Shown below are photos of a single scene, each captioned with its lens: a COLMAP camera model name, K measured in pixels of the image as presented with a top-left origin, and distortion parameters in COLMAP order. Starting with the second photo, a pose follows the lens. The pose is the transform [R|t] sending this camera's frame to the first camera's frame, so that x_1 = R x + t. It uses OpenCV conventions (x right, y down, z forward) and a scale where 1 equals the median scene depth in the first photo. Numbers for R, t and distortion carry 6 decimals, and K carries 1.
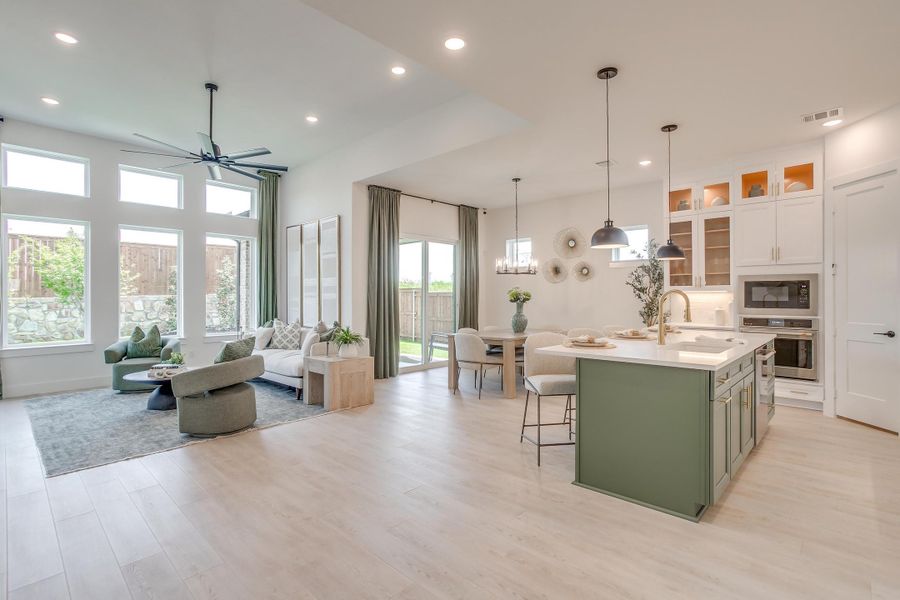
lens RADIAL K [[436.6, 0, 448.3], [0, 436.6, 295.5], [0, 0, 1]] dist [-0.052015, 0.032399]
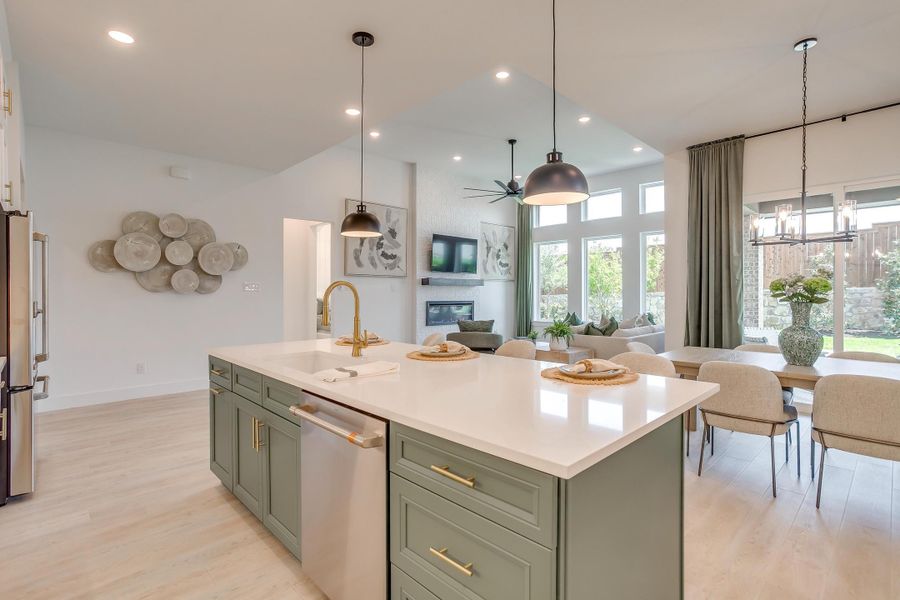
lens RADIAL K [[431.2, 0, 447.6], [0, 431.2, 298.7], [0, 0, 1]] dist [-0.031629, 0.019848]
pose [[-0.045502, 0.017328, -0.998814, 0.685906], [0.005488, 0.999839, 0.017096, 0.002583], [0.998949, -0.004703, -0.045590, 0.666767]]
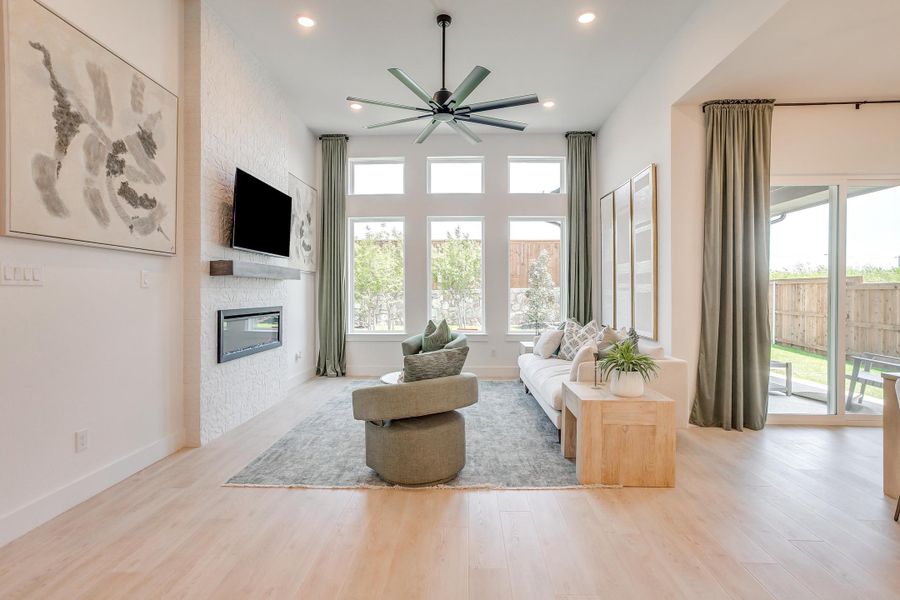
lens RADIAL K [[436.6, 0, 448.3], [0, 436.6, 295.5], [0, 0, 1]] dist [-0.052015, 0.032399]
pose [[0.661952, 0.010510, -0.749472, 0.033429], [0.001383, 0.999883, 0.015243, 0.002265], [0.749545, -0.011127, 0.661860, 0.378110]]
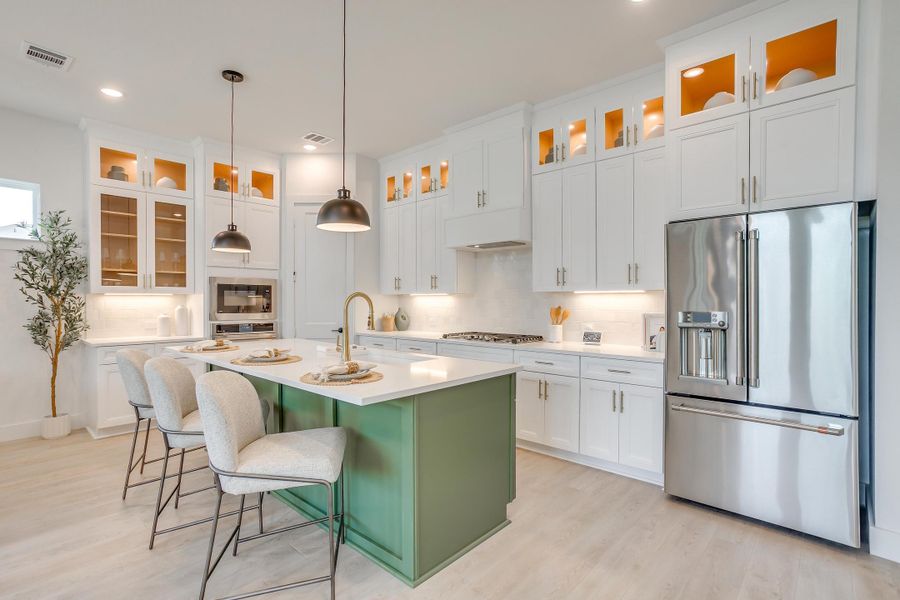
lens RADIAL K [[431.2, 0, 447.6], [0, 431.2, 298.7], [0, 0, 1]] dist [-0.031629, 0.019848]
pose [[-0.019735, 0.005272, 0.999791, -0.175392], [-0.002903, 0.999982, -0.005330, 0.001380], [-0.999801, -0.003007, -0.019720, 0.470933]]
